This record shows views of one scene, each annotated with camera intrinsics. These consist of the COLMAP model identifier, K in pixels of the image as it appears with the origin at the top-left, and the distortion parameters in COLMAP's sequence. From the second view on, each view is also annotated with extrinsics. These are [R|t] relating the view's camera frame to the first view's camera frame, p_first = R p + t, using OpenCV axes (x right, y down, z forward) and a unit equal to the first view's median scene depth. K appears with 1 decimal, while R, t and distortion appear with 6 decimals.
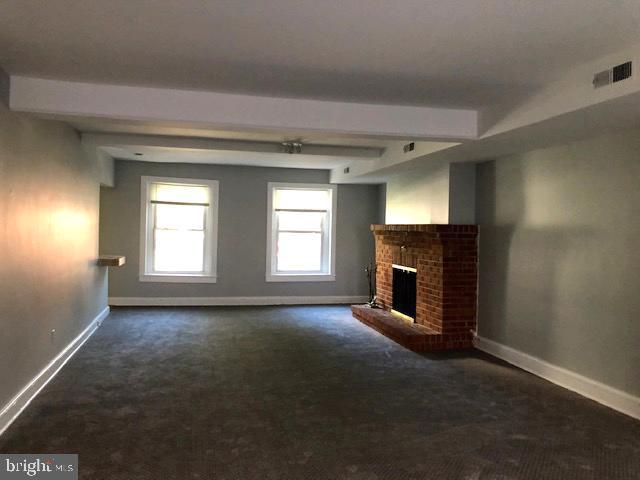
lens RADIAL K [[538.3, 0, 321.5], [0, 538.3, 236.5], [0, 0, 1]] dist [0.023447, -0.060238]
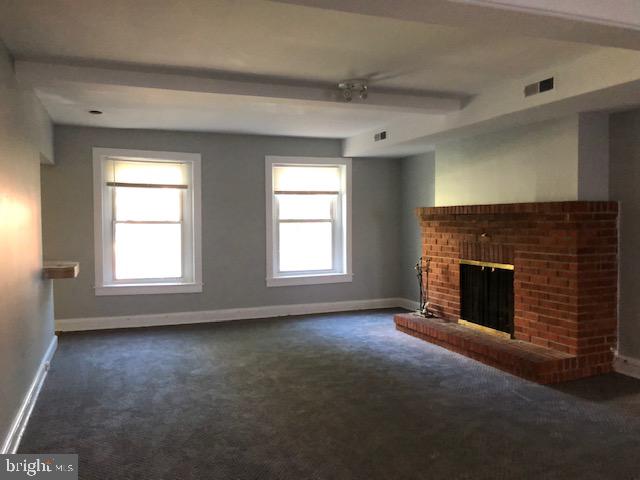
lens RADIAL K [[538.3, 0, 317.3], [0, 538.3, 241.7], [0, 0, 1]] dist [0.023447, -0.060238]
pose [[0.989617, -0.034614, 0.139501, -0.158036], [0.030877, 0.999106, 0.028864, -0.000105], [-0.140376, -0.024257, 0.989801, 0.274836]]
